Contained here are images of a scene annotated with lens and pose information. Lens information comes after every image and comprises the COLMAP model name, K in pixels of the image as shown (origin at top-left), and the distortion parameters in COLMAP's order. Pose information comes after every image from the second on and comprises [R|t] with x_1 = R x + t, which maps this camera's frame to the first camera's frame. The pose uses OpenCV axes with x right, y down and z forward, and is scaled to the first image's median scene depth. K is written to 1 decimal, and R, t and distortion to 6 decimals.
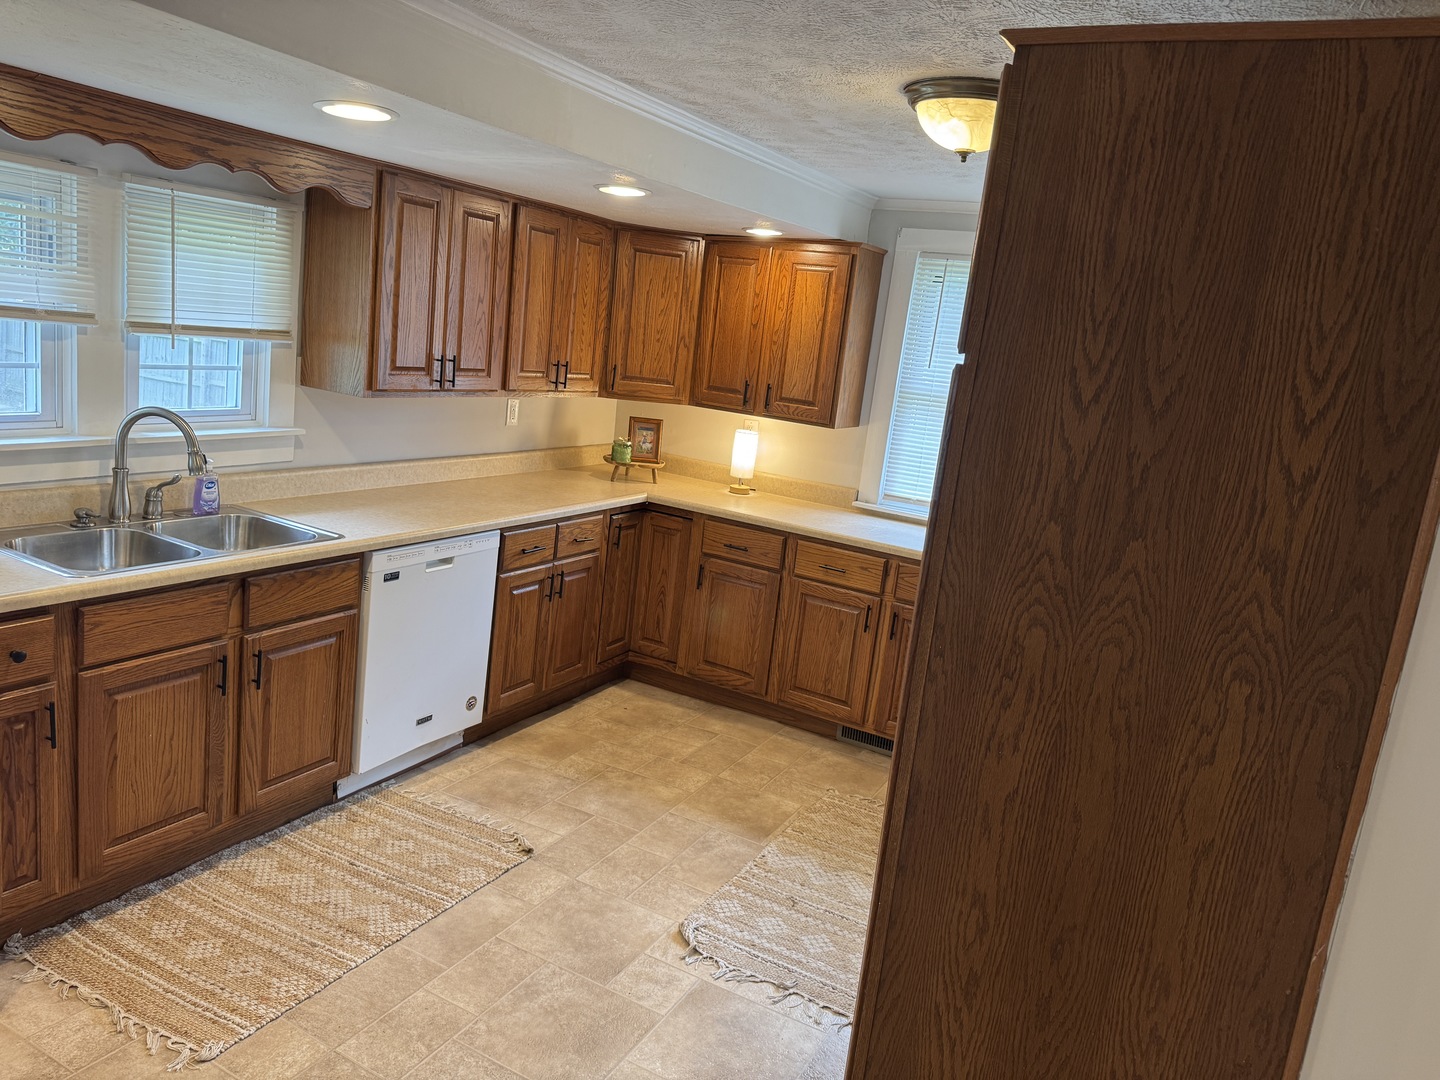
lens RADIAL K [[1003.9, 0, 727.4], [0, 1003.9, 569.0], [0, 0, 1]] dist [0.147143, -0.284332]
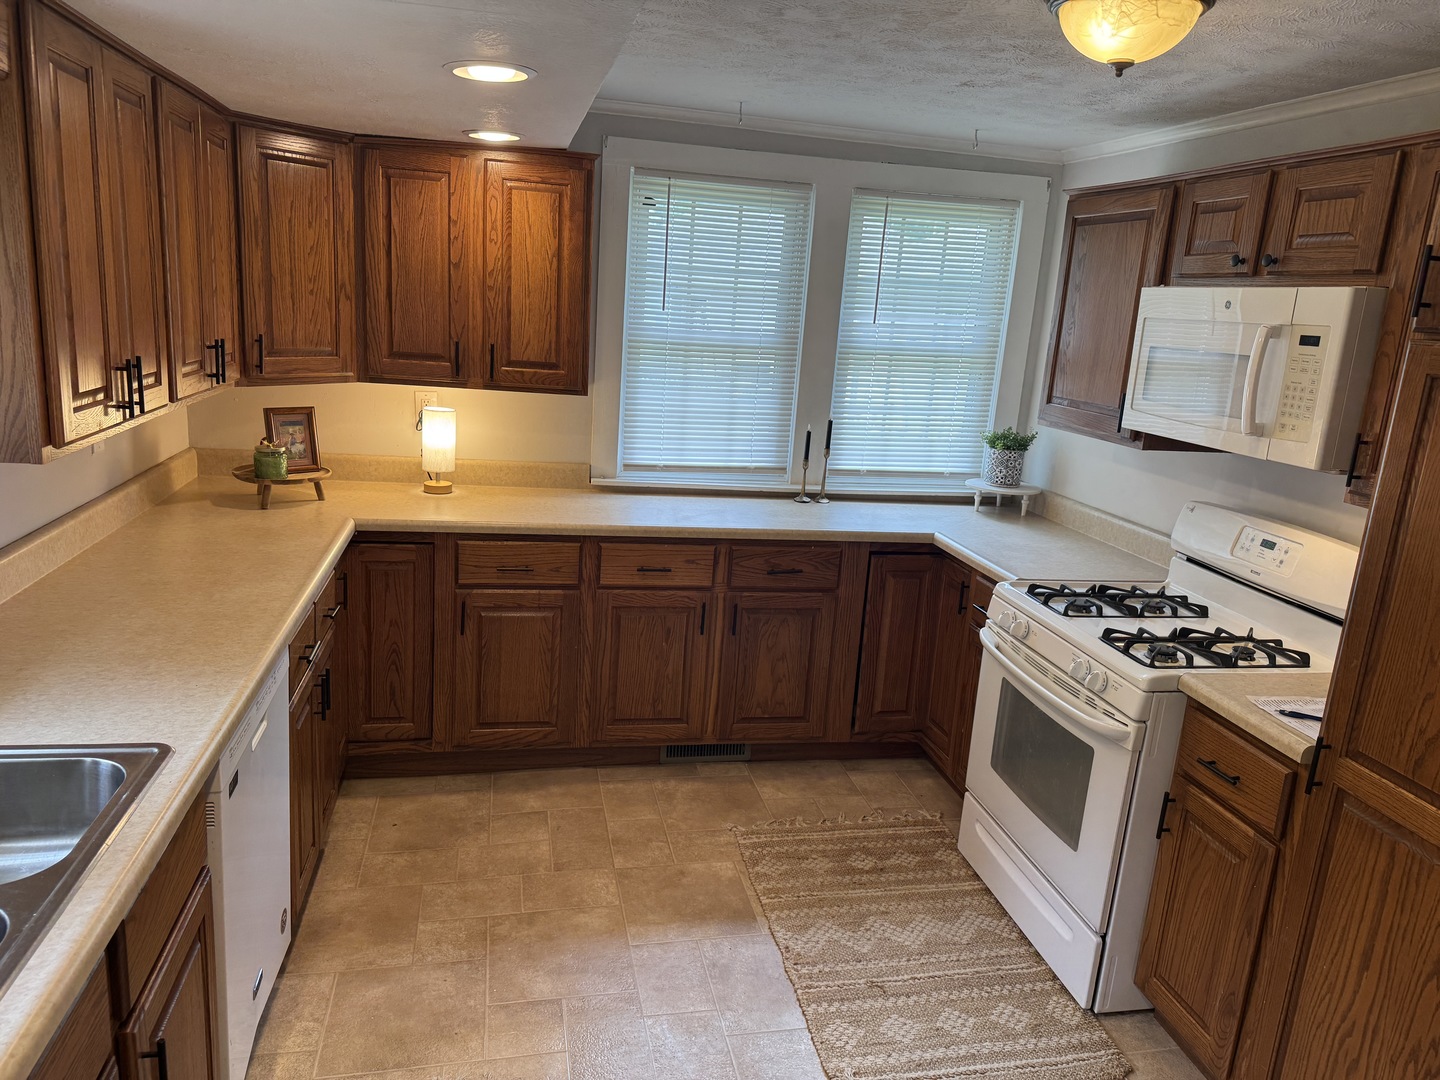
lens RADIAL K [[1003.9, 0, 727.4], [0, 1003.9, 569.0], [0, 0, 1]] dist [0.147143, -0.284332]
pose [[0.762729, -0.224634, 0.606453, -0.318937], [0.170621, 0.974409, 0.146338, -0.101656], [-0.623806, -0.008143, 0.781537, 0.302180]]
